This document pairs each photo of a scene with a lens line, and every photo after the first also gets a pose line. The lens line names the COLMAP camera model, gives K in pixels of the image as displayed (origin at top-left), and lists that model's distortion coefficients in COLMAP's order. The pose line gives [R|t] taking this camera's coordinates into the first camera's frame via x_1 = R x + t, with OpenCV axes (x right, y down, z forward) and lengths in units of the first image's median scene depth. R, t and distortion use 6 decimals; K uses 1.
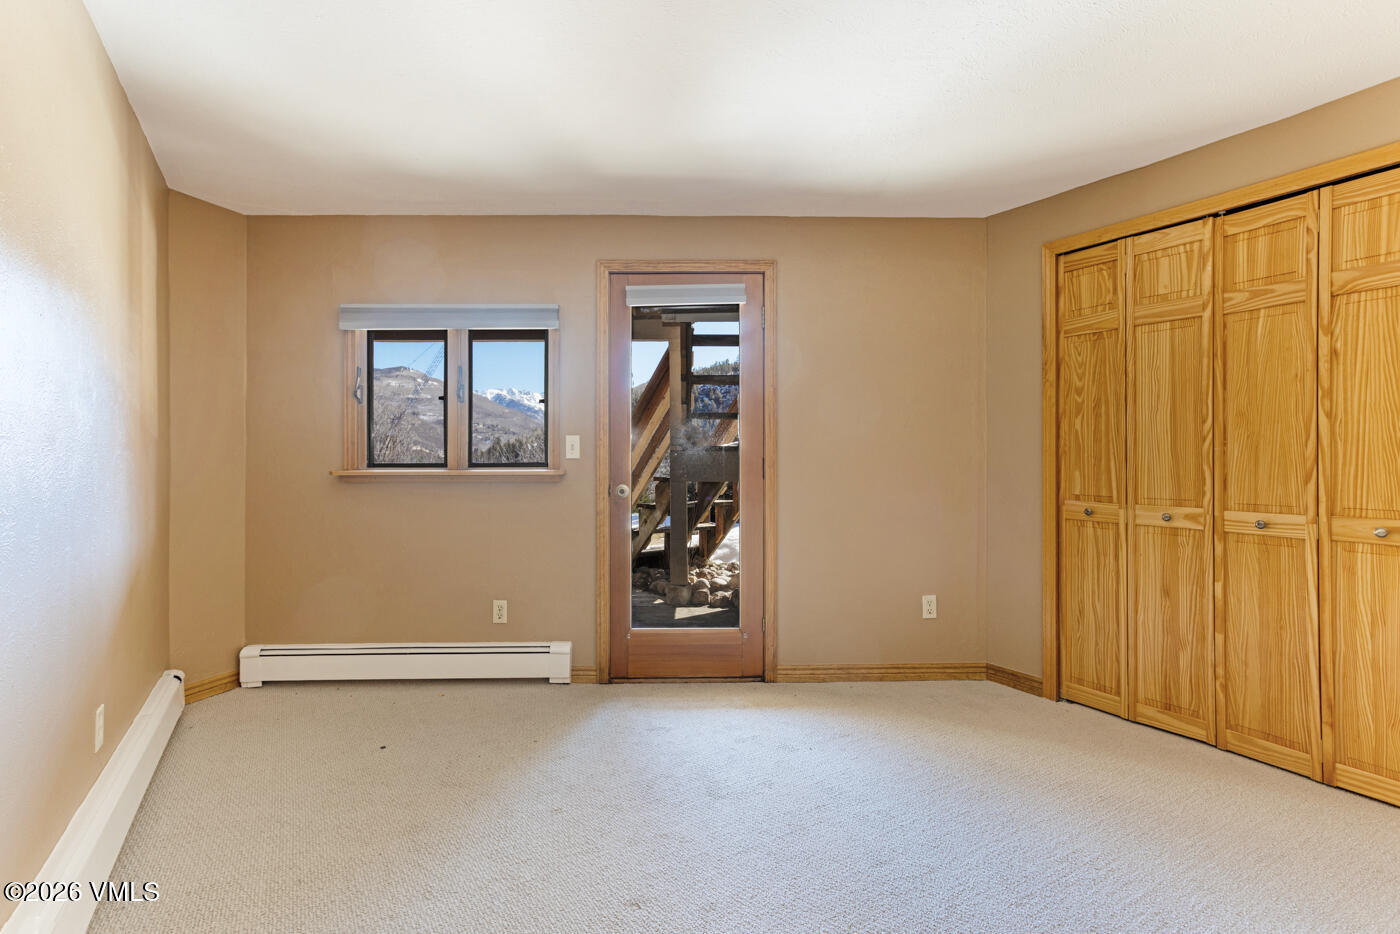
lens RADIAL K [[729.7, 0, 647.8], [0, 729.7, 458.7], [0, 0, 1]] dist [-0.025227, 0.020617]
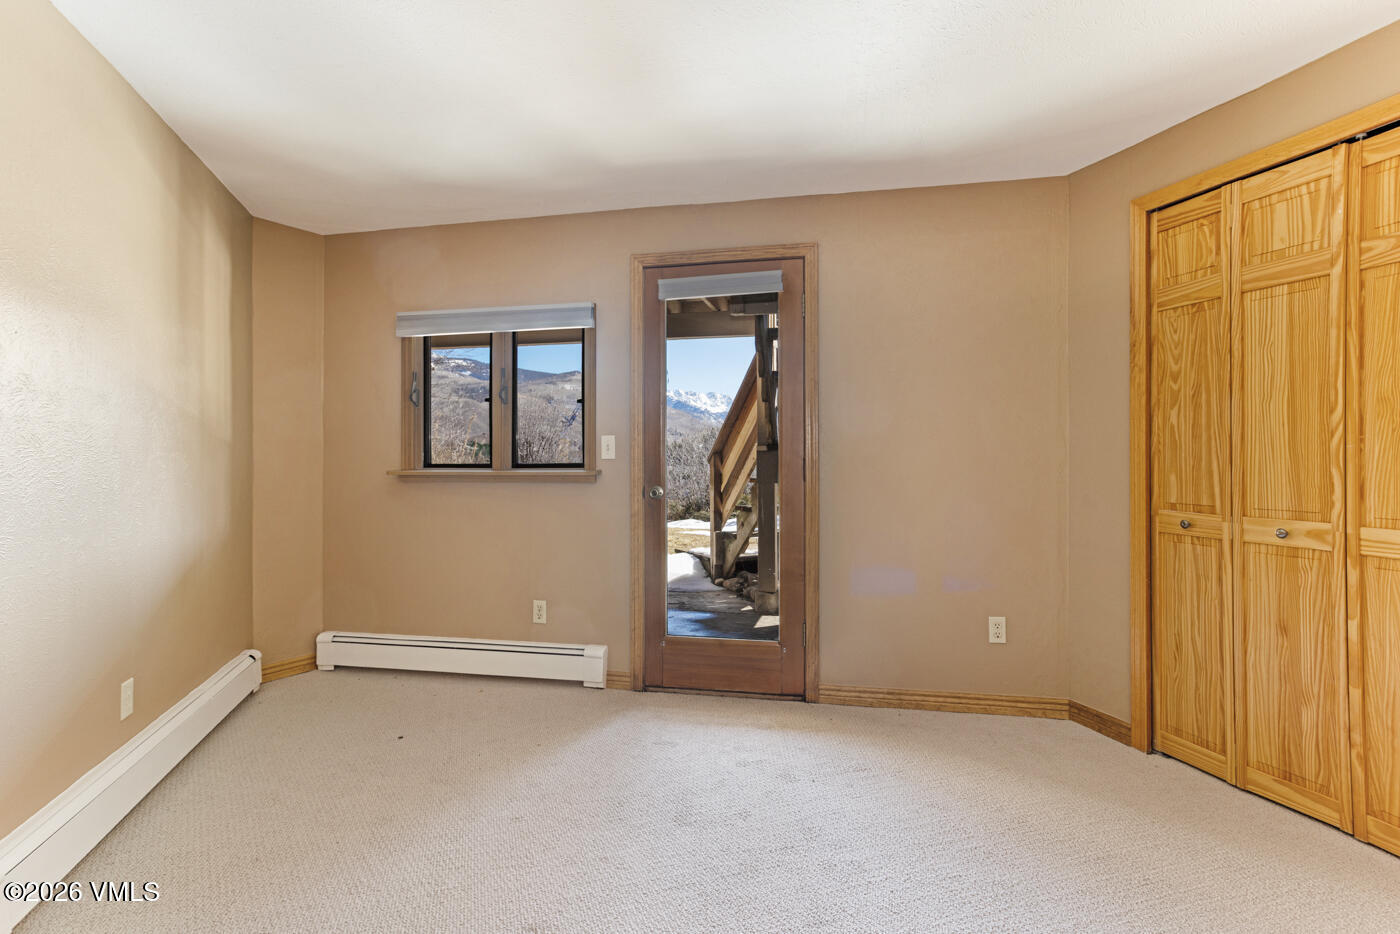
lens RADIAL K [[729.7, 0, 641.8], [0, 729.7, 459.9], [0, 0, 1]] dist [-0.025227, 0.020617]
pose [[0.972679, -0.000114, -0.232154, 0.201669], [0.000265, 1.000000, 0.000618, 0.000266], [0.232154, -0.000662, 0.972679, 0.067342]]
